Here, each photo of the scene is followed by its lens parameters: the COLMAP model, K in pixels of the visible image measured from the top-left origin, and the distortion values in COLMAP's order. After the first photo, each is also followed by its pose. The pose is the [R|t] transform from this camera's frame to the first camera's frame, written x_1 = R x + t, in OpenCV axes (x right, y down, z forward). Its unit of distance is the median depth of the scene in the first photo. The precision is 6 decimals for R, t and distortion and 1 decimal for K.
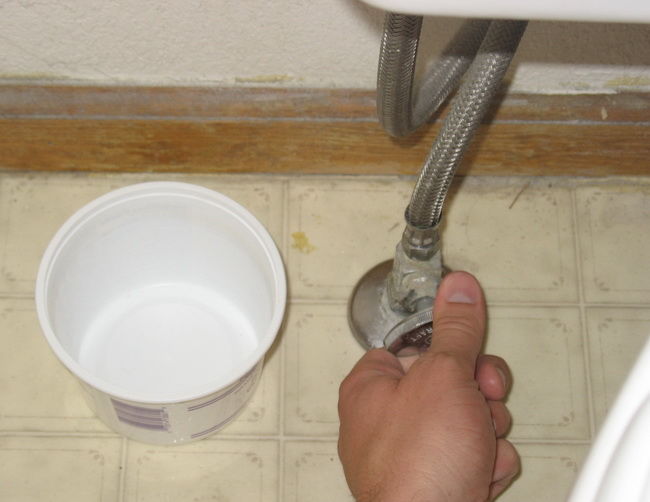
lens RADIAL K [[1673.3, 0, 325.2], [0, 1673.3, 249.9], [0, 0, 1]] dist [0.063261, 0.000000]
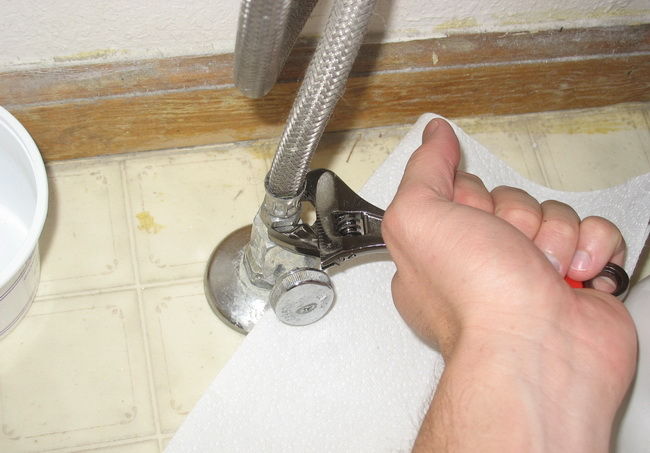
lens RADIAL K [[911.3, 0, 322.2], [0, 911.3, 228.9], [0, 0, 1]] dist [-0.106045, 0.000000]
pose [[0.973100, -0.130128, 0.190112, -0.016137], [0.118853, 0.990470, 0.069600, -0.026003], [-0.197357, -0.045132, 0.979292, 0.476195]]
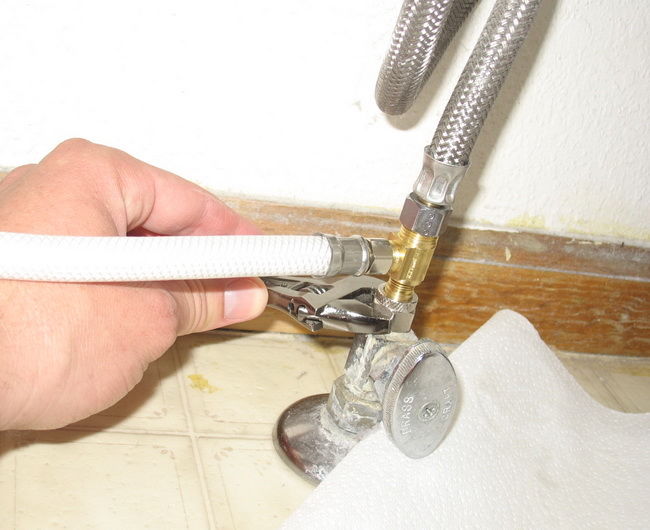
lens RADIAL K [[896.7, 0, 320.5], [0, 896.7, 261.2], [0, 0, 1]] dist [-0.090403, 0.000000]
pose [[0.945464, 0.068373, 0.318470, -0.104574], [0.102605, 0.865430, -0.490411, 0.168517], [-0.309144, 0.496343, 0.811217, 0.610001]]
